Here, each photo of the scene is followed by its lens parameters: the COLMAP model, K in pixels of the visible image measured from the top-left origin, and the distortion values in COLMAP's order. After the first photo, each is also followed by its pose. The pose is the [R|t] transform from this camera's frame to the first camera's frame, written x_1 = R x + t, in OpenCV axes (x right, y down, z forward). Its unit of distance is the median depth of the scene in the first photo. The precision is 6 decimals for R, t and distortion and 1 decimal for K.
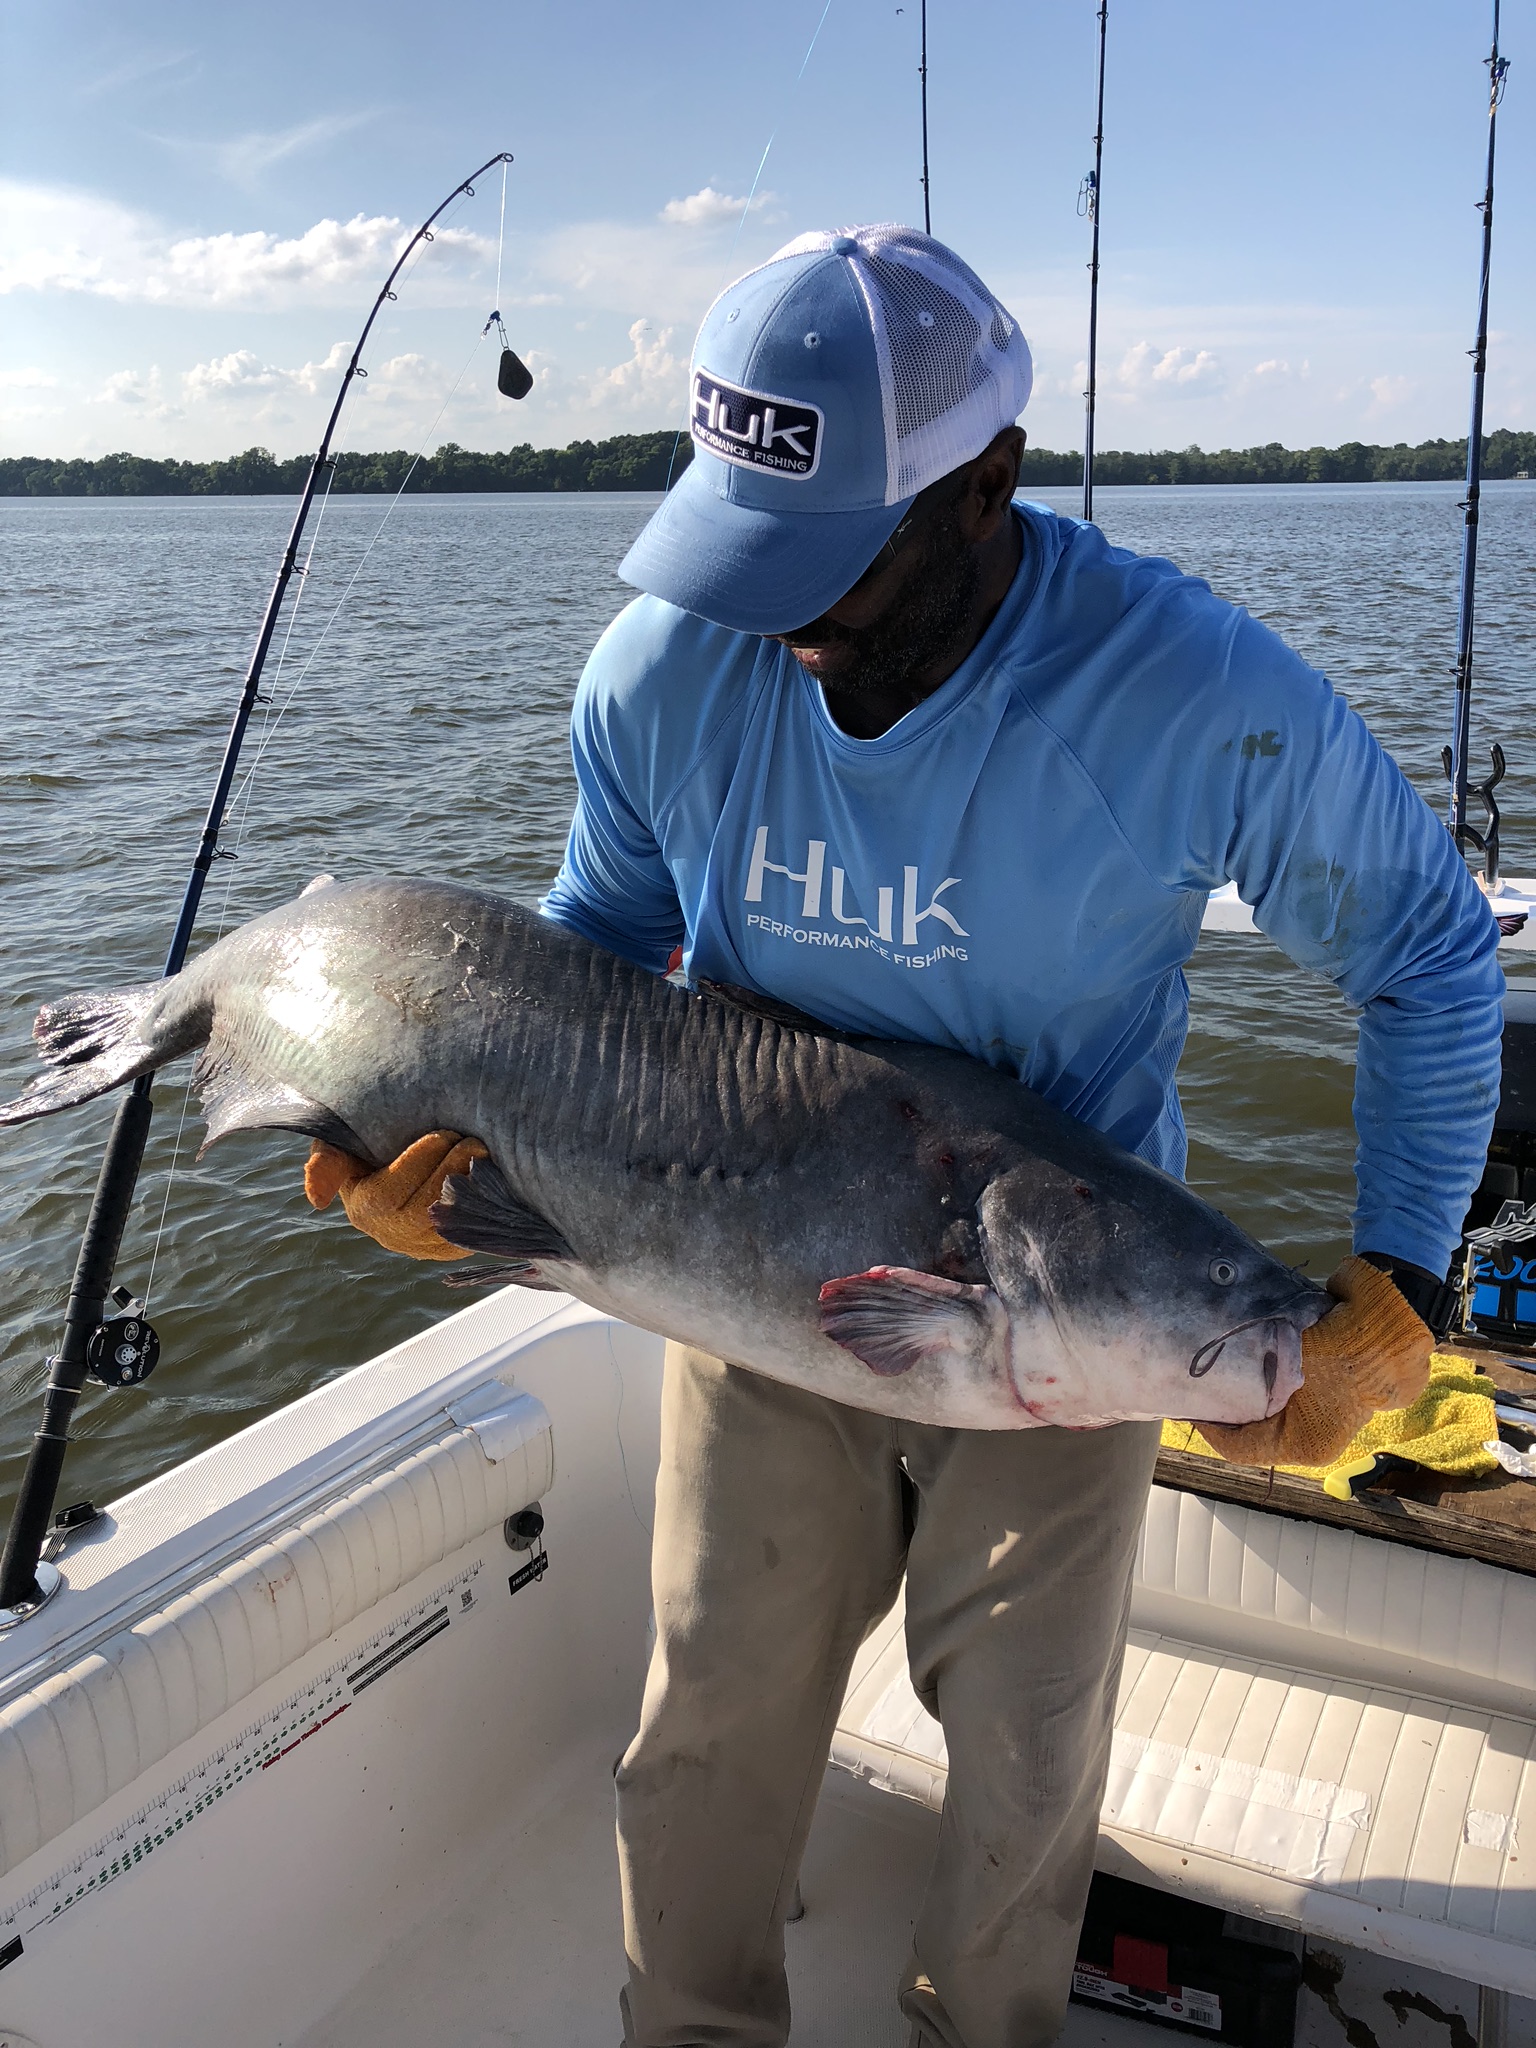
lens RADIAL K [[1692.8, 0, 831.0], [0, 1692.8, 1000.1], [0, 0, 1]] dist [0.005658, 0.015644]
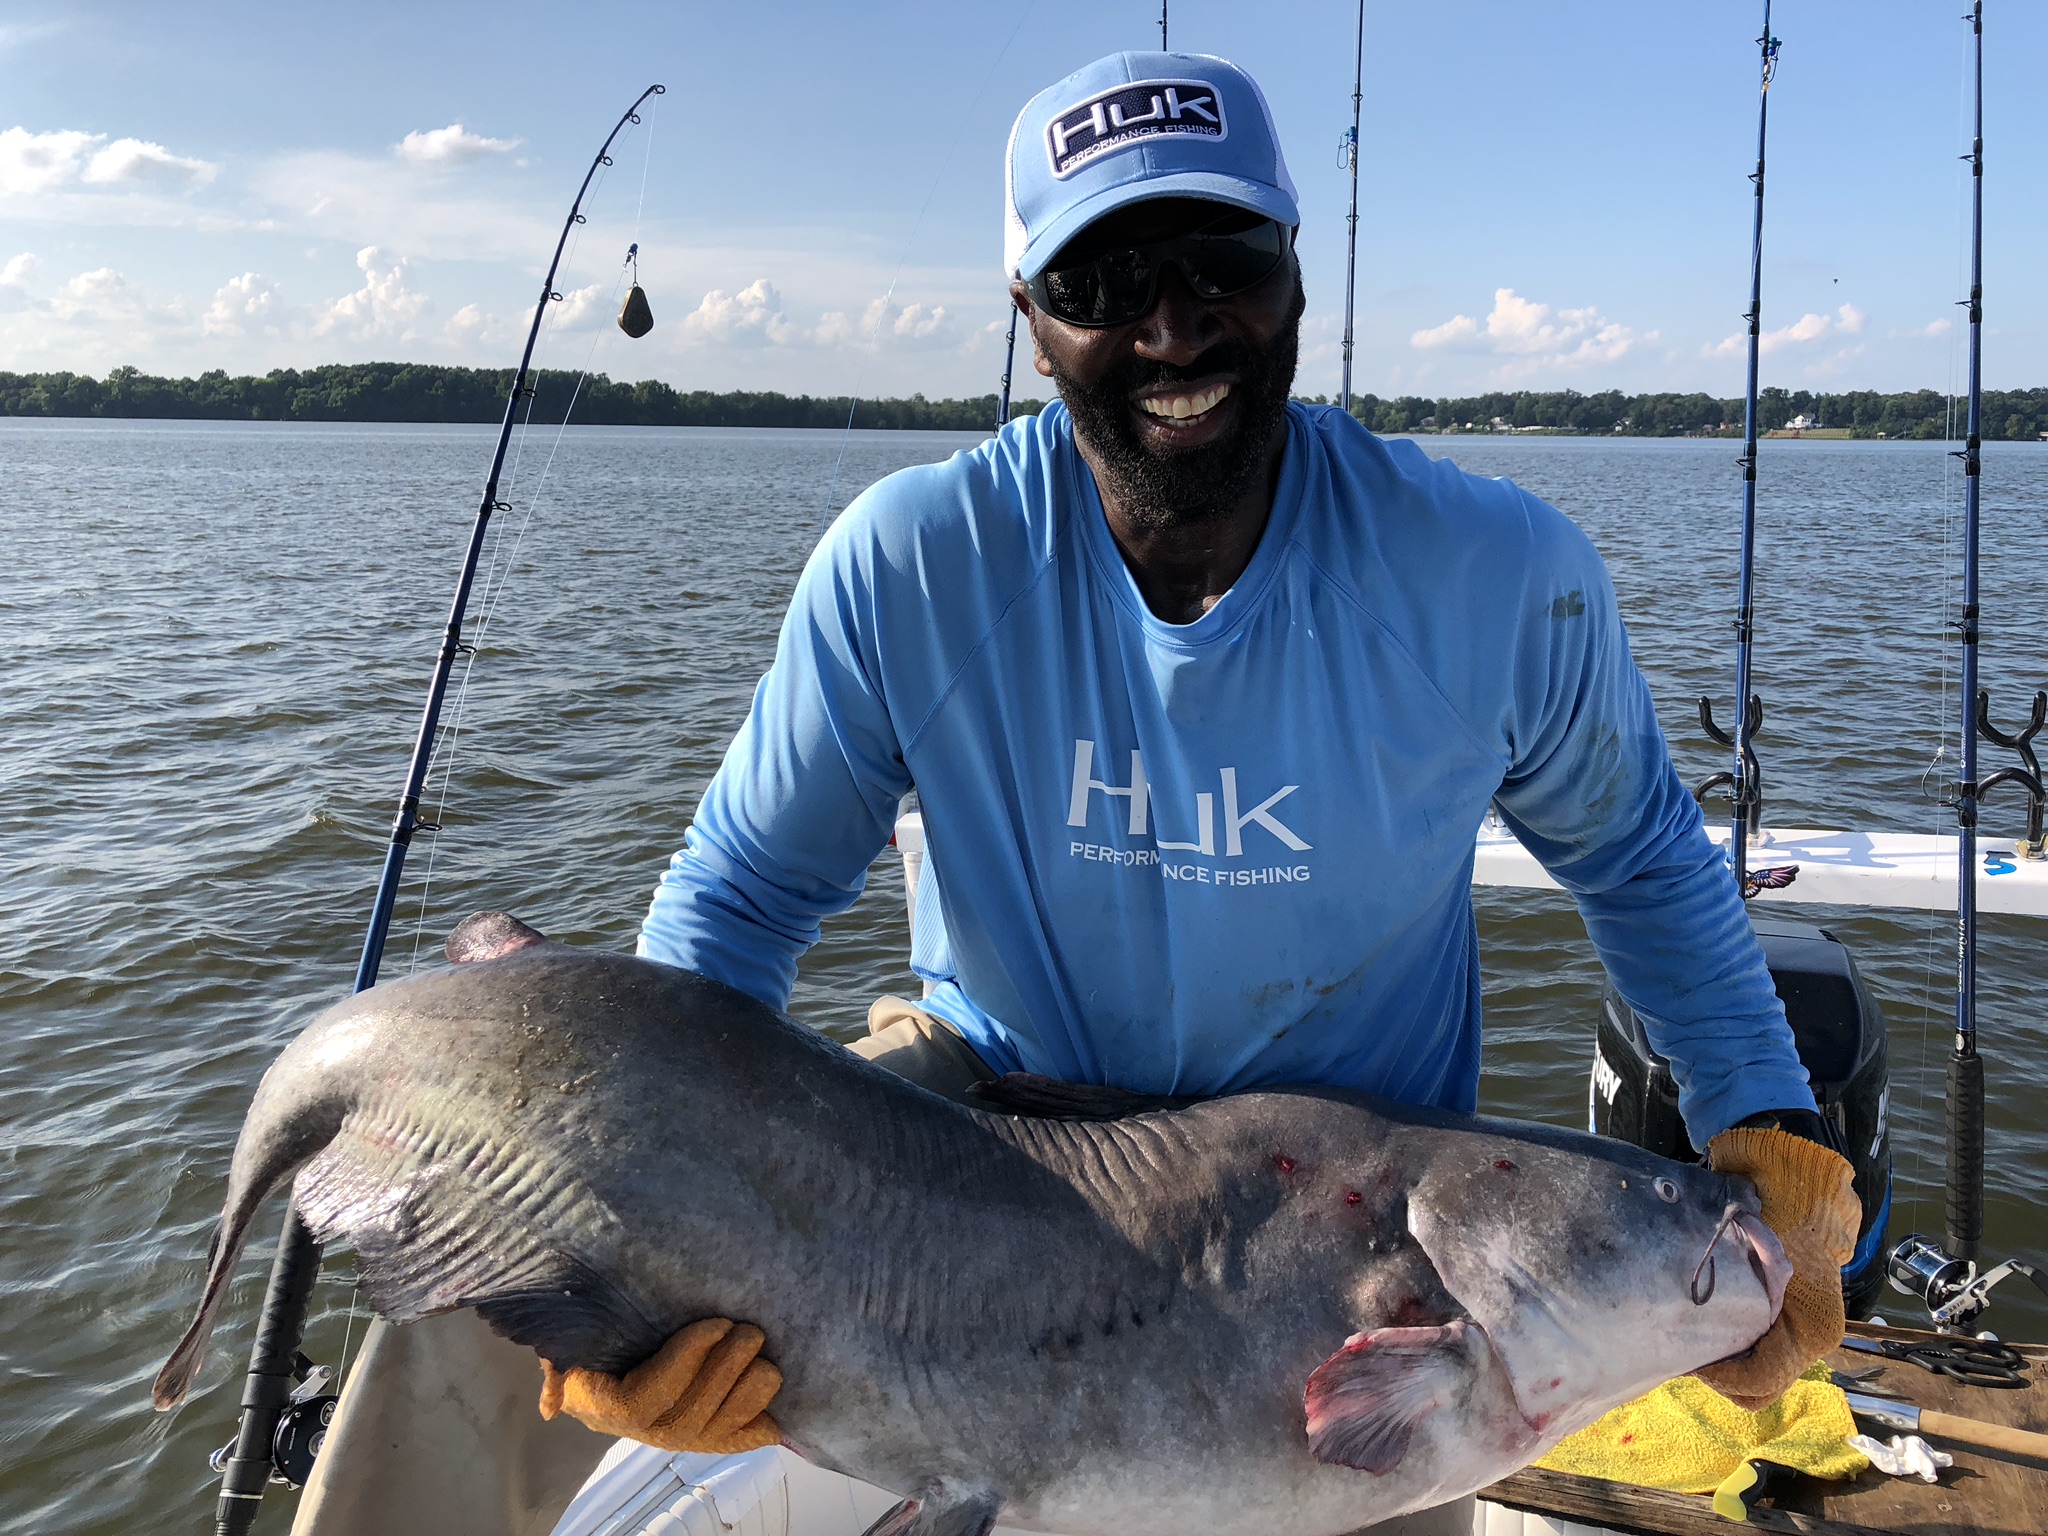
lens RADIAL K [[1692.8, 0, 1041.5], [0, 1692.8, 738.4], [0, 0, 1]] dist [0.005658, 0.015644]
pose [[0.989175, -0.008527, 0.146489, -0.187353], [0.024793, 0.993669, -0.109578, -0.030377], [-0.144628, 0.112023, 0.983124, 0.099410]]
